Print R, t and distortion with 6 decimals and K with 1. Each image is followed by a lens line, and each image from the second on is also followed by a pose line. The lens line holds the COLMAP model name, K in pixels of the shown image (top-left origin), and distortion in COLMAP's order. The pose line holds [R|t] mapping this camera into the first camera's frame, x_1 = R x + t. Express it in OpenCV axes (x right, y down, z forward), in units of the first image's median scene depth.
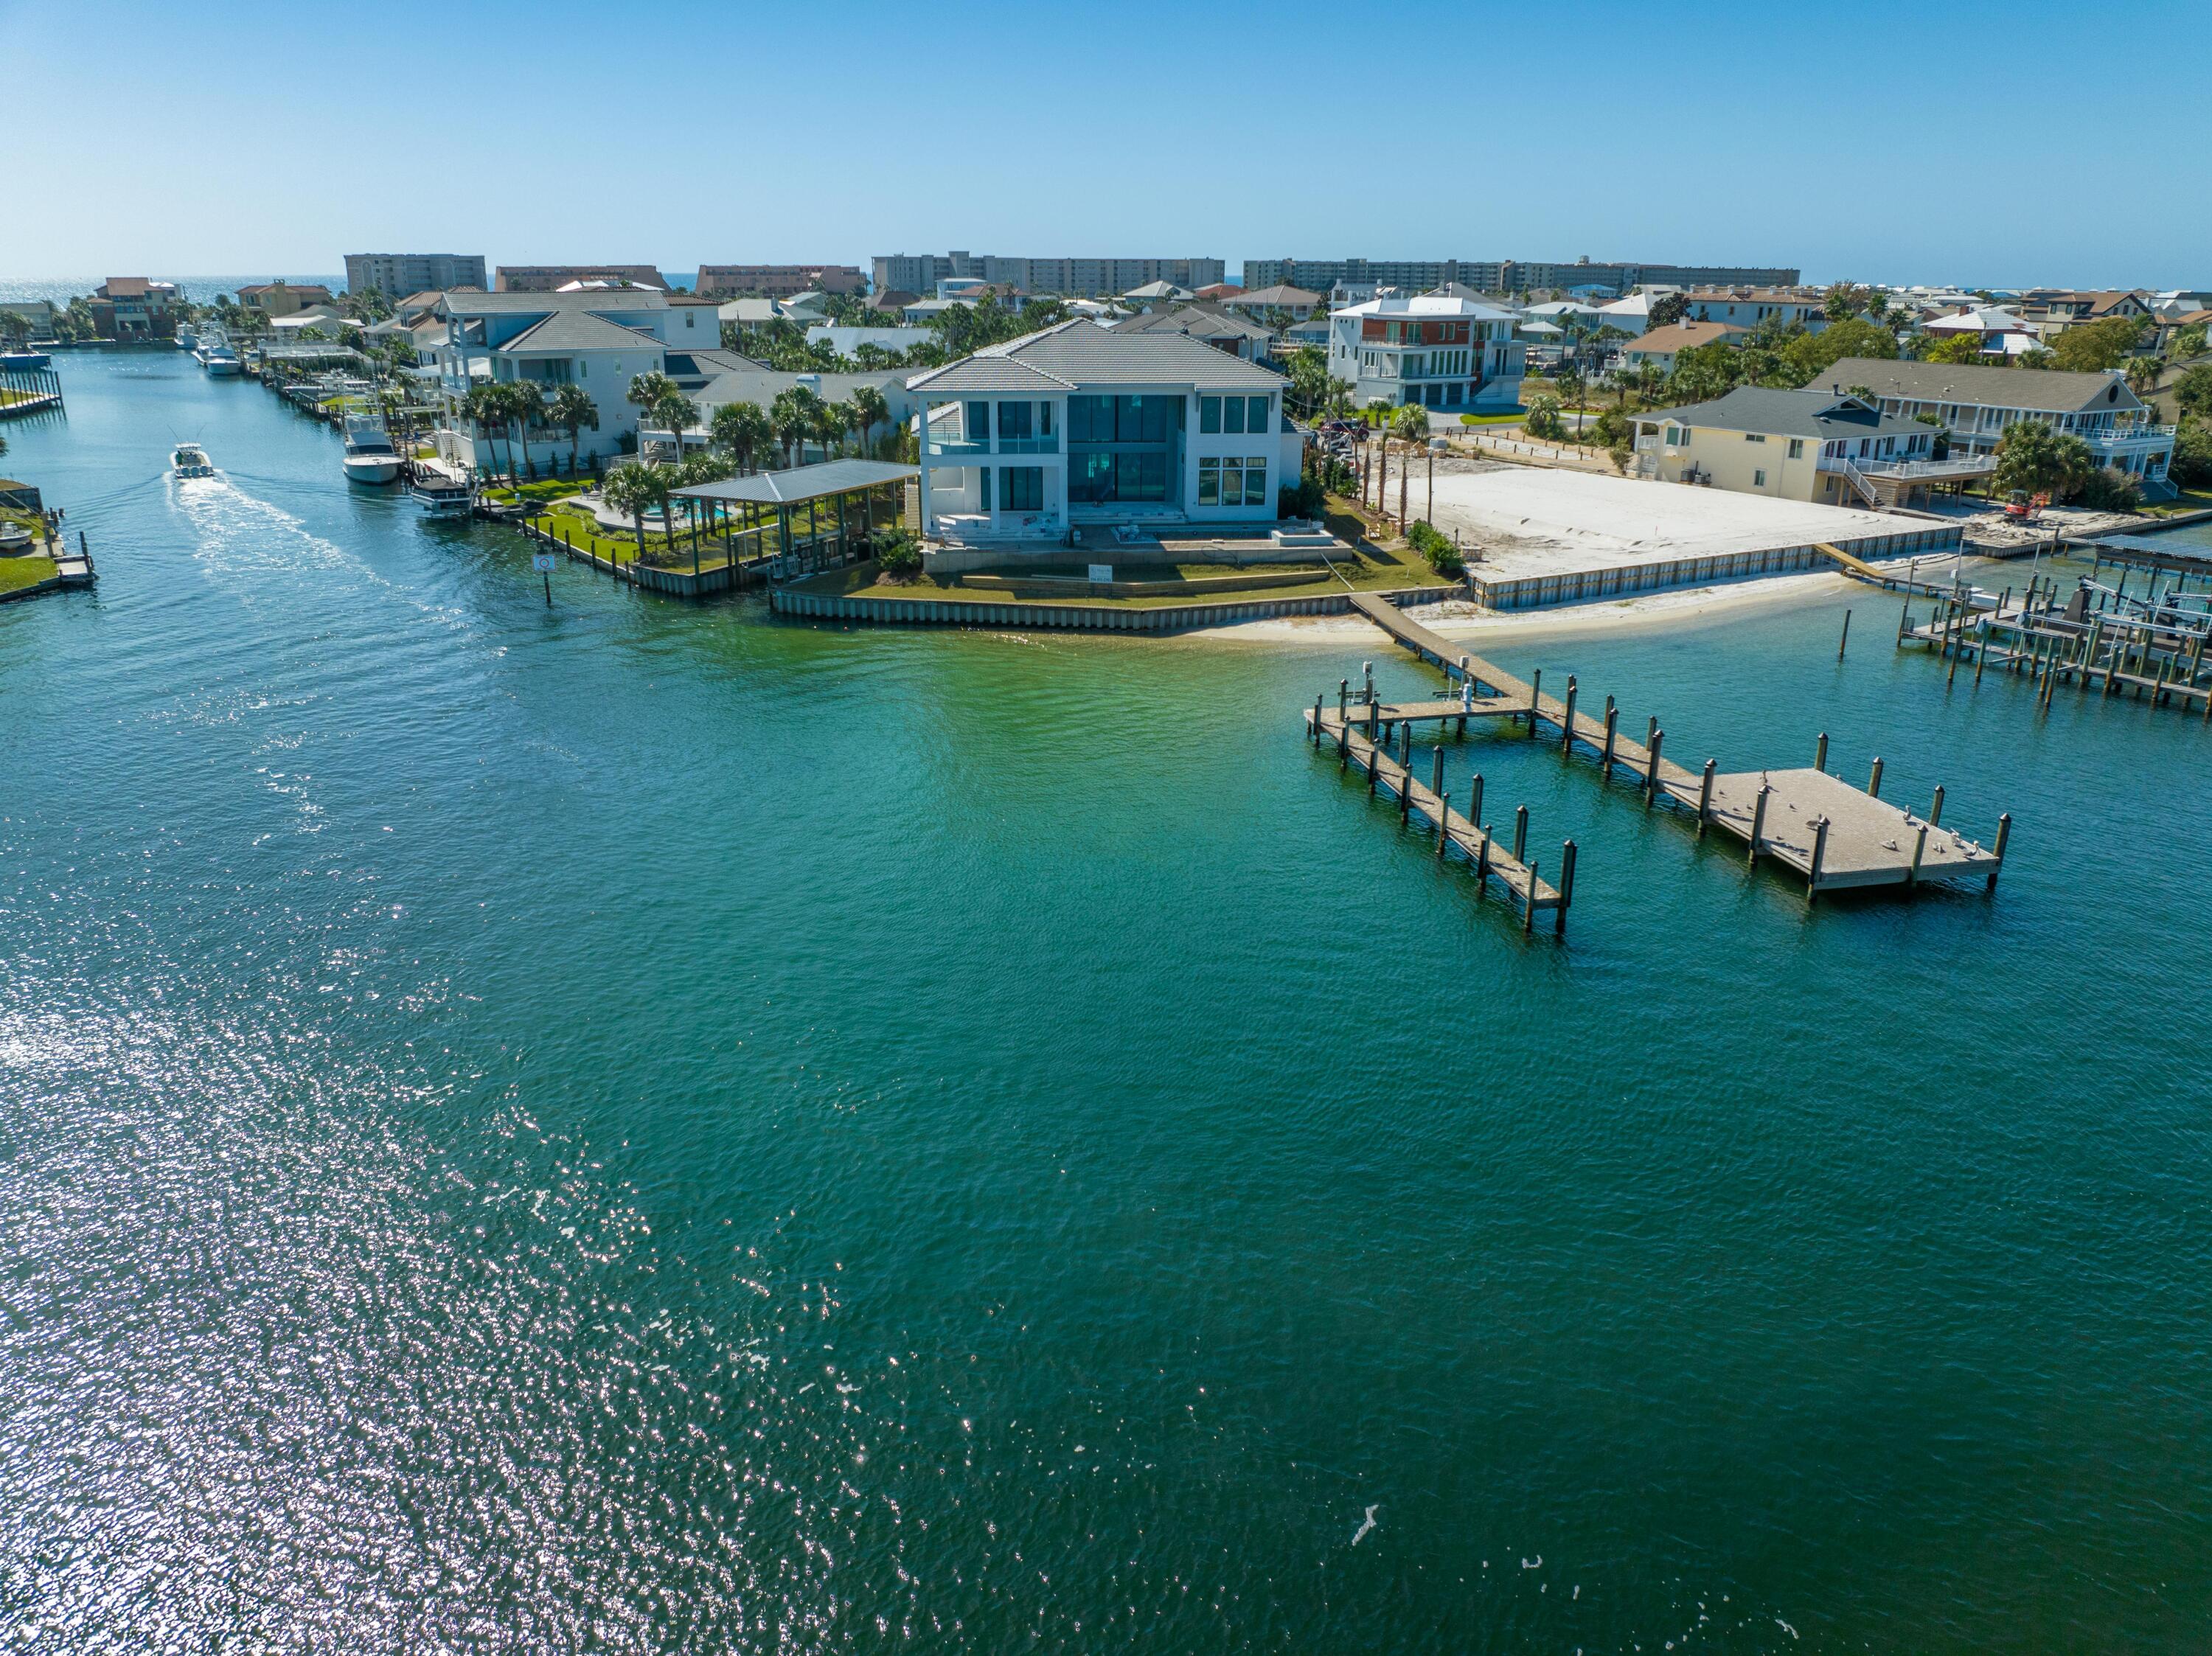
lens RADIAL K [[1540.9, 0, 1106.0], [0, 1540.9, 828.0], [0, 0, 1]] dist [-0.061527, 0.036153]
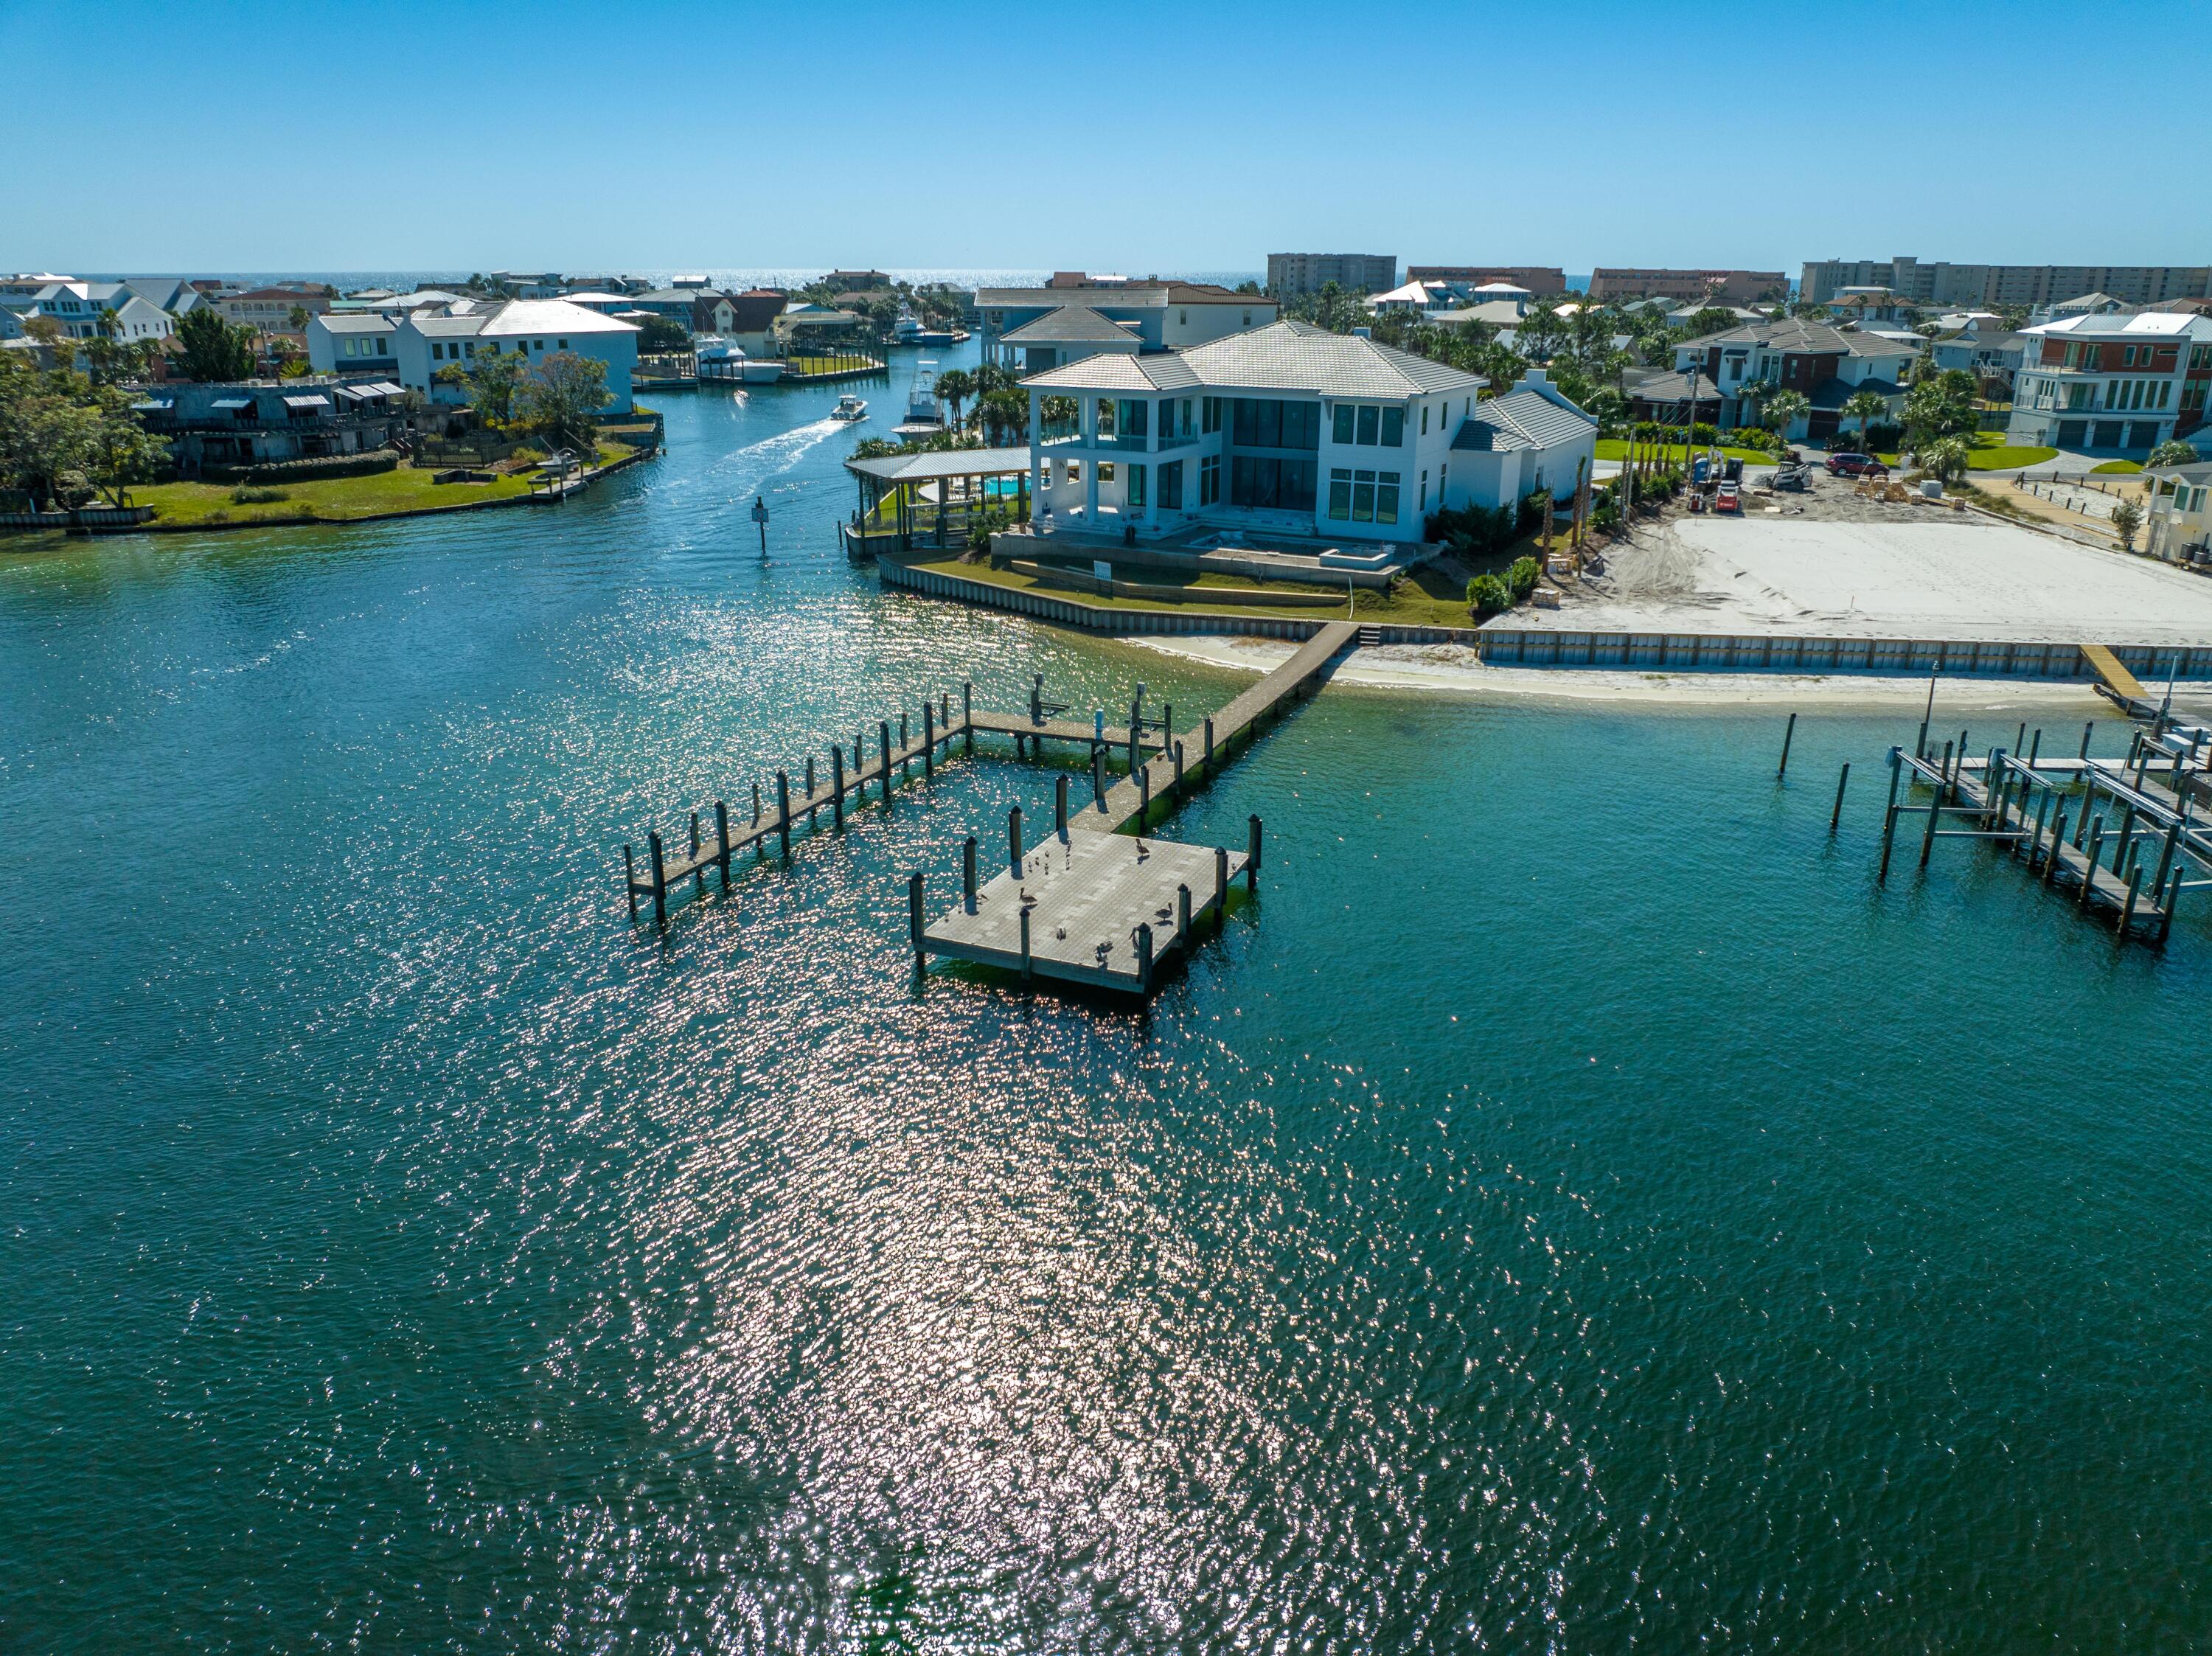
lens RADIAL K [[1540.9, 0, 1106.0], [0, 1540.9, 828.0], [0, 0, 1]] dist [-0.061527, 0.036153]
pose [[0.815424, 0.196246, -0.544584, 0.358731], [-0.197025, 0.978701, 0.057672, -0.036132], [0.544302, 0.060269, 0.836721, 0.102161]]
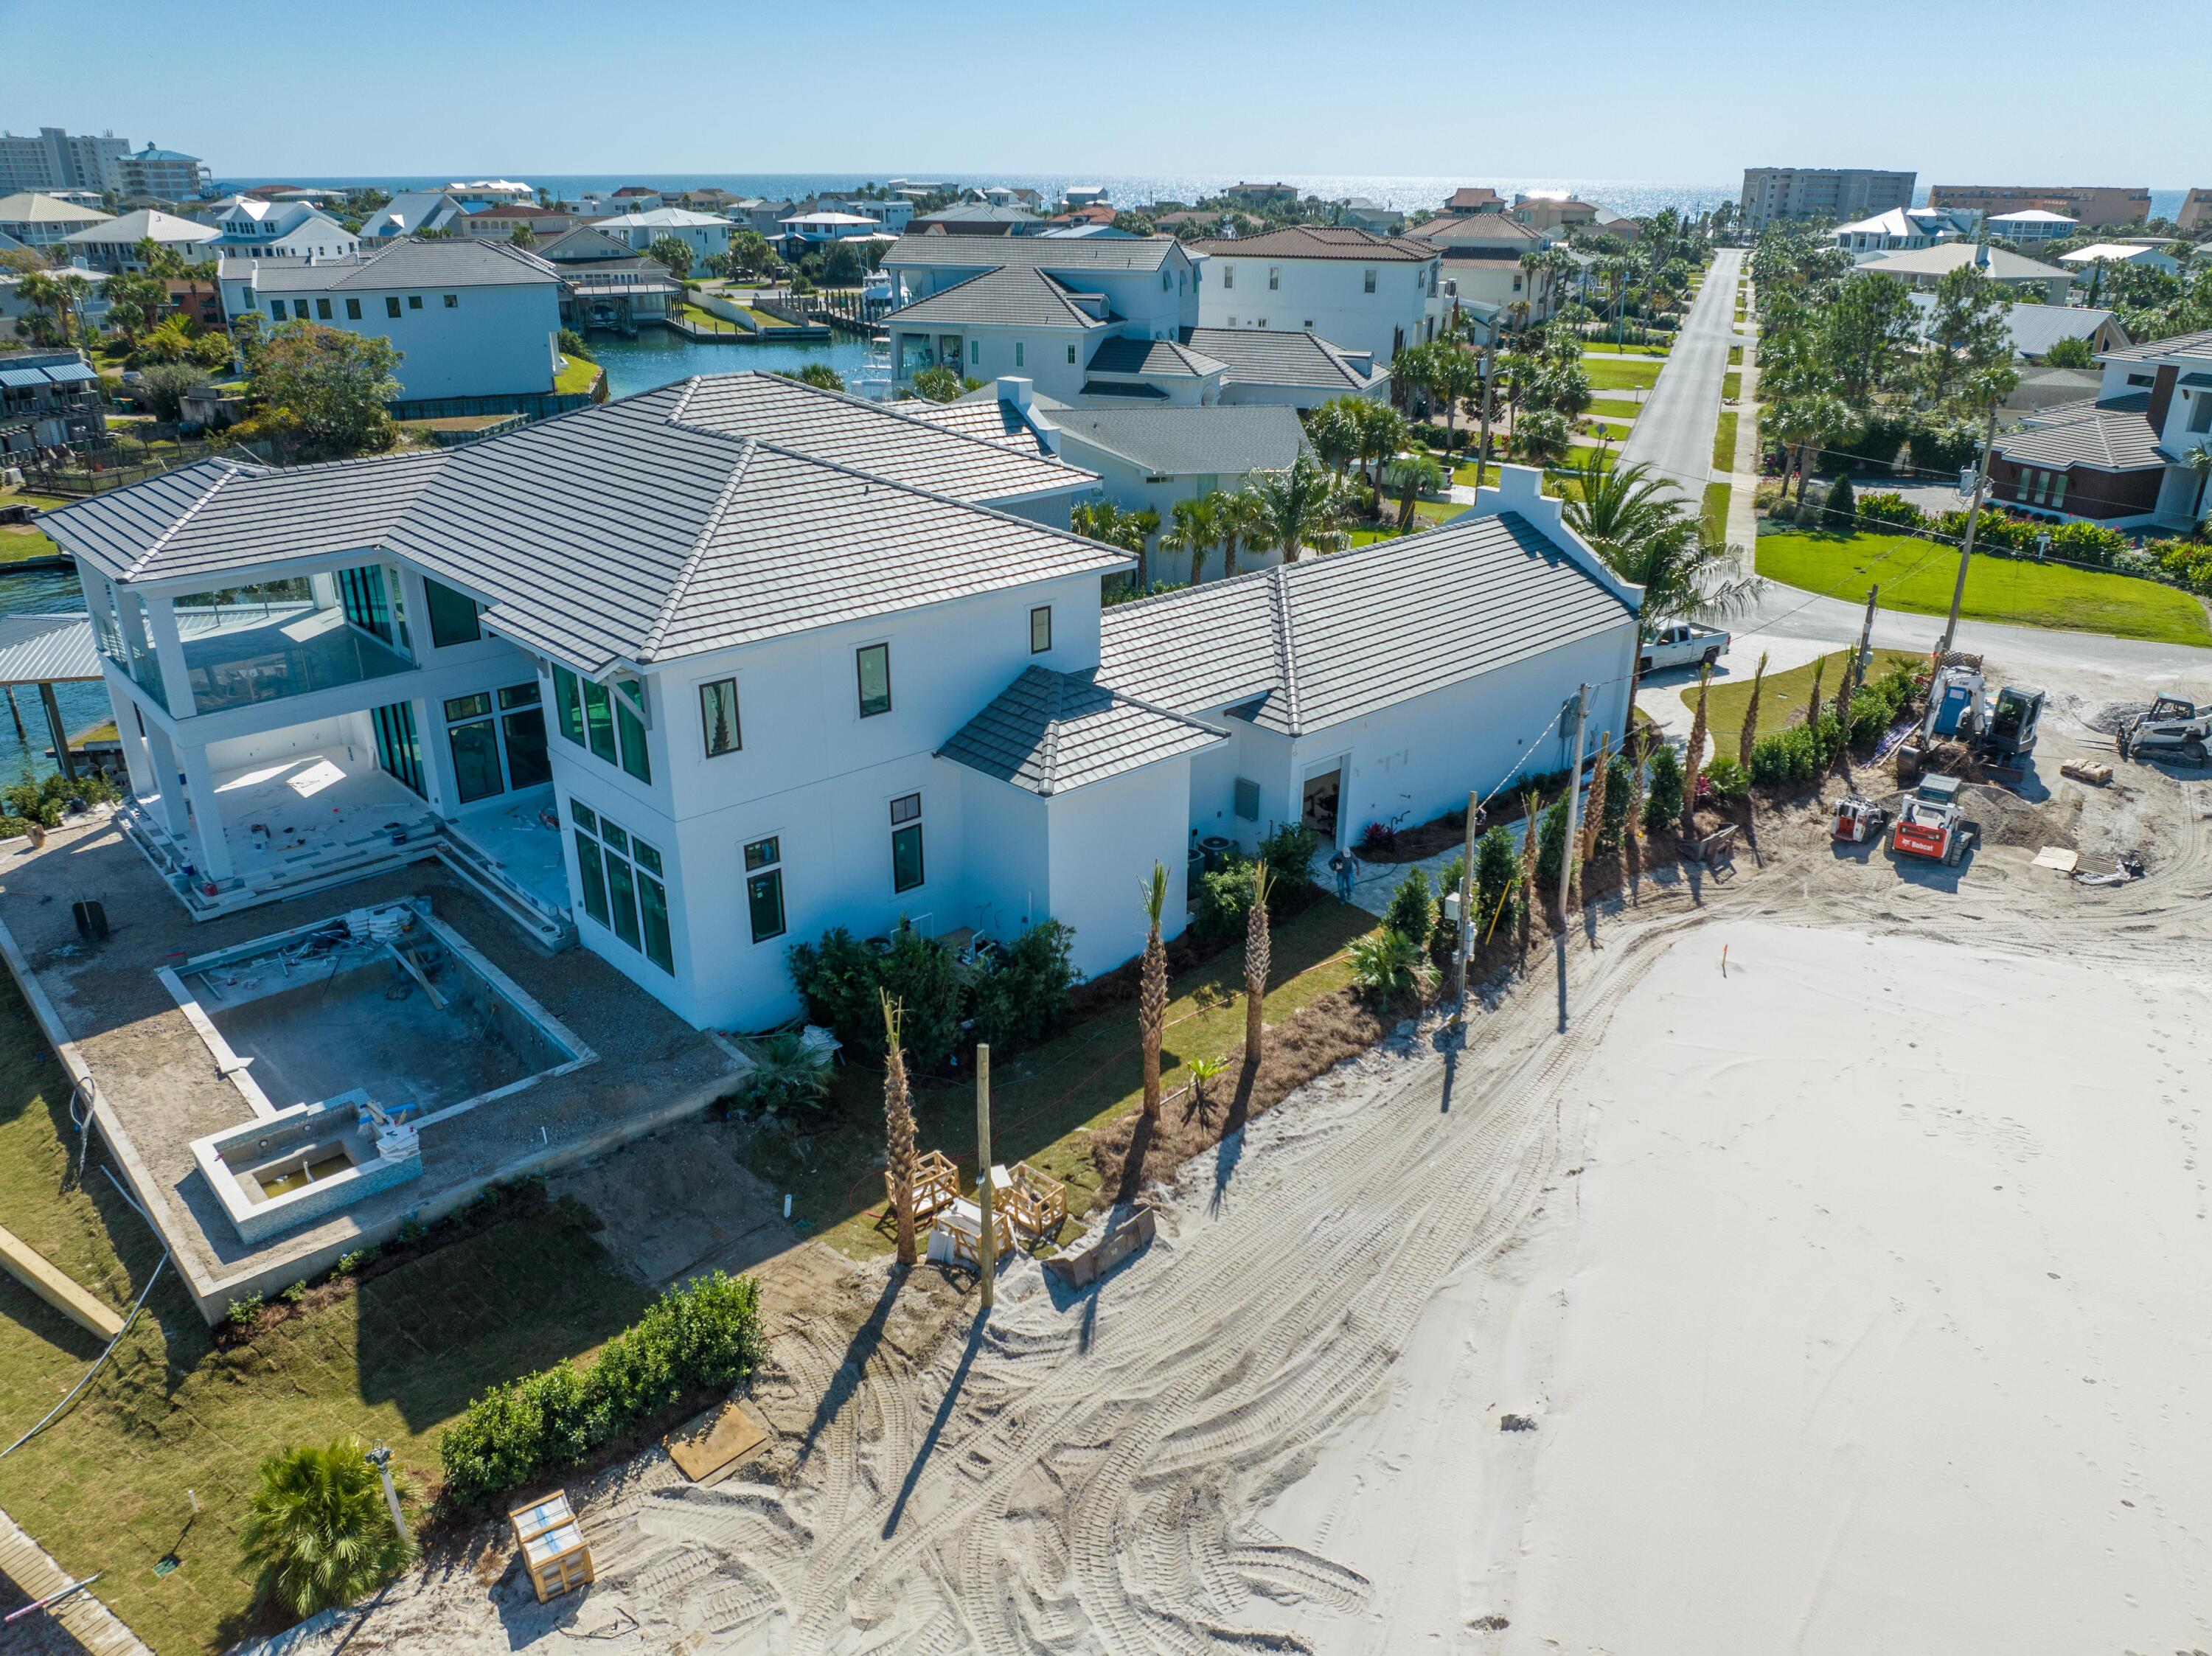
lens RADIAL K [[1540.9, 0, 1106.0], [0, 1540.9, 828.0], [0, 0, 1]] dist [-0.061527, 0.036153]
pose [[0.592450, 0.313924, -0.741926, 0.288168], [-0.275570, 0.944368, 0.179530, -0.236202], [0.757010, 0.098090, 0.645999, 0.608537]]
